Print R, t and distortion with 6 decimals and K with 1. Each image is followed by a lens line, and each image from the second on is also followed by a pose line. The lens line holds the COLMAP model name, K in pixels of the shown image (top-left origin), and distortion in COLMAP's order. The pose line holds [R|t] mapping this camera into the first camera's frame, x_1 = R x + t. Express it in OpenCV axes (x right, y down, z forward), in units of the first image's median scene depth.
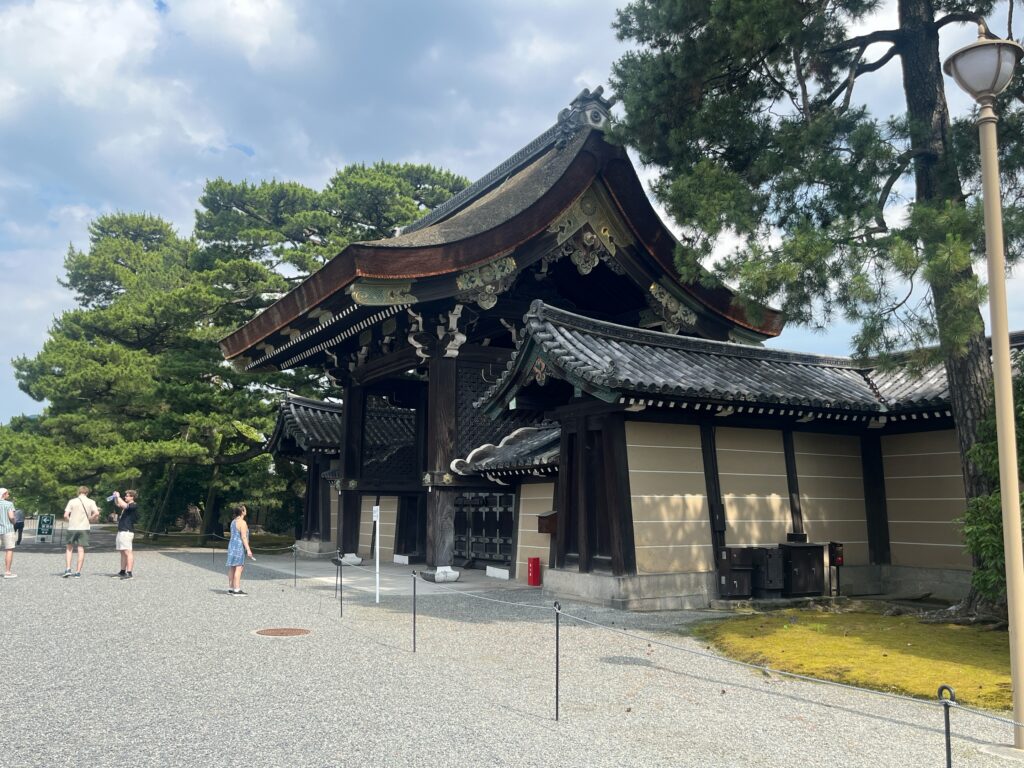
lens RADIAL K [[891.8, 0, 512.0], [0, 891.8, 384.0], [0, 0, 1]] dist [0.025512, -0.008665]
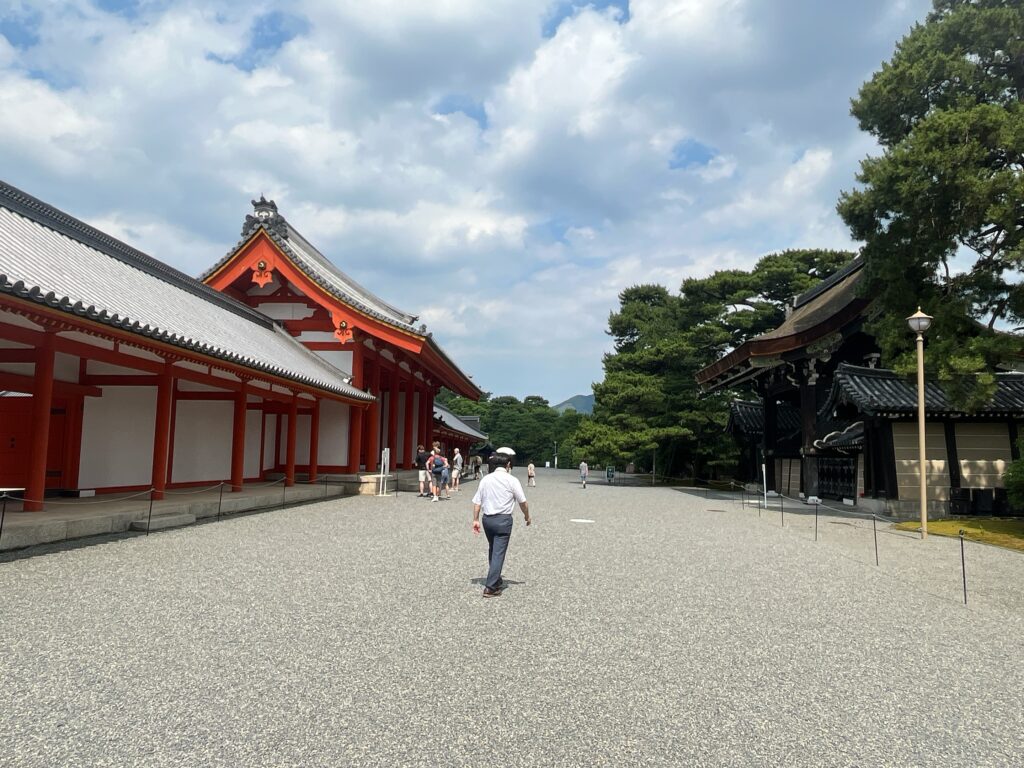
lens RADIAL K [[725.1, 0, 512.0], [0, 725.1, 384.0], [0, 0, 1]] dist [-0.010261, 0.000077]
pose [[0.833791, -0.048082, -0.549983, 0.213221], [0.062469, 0.998019, 0.007454, -0.073766], [0.548535, -0.040572, 0.835142, -0.537094]]
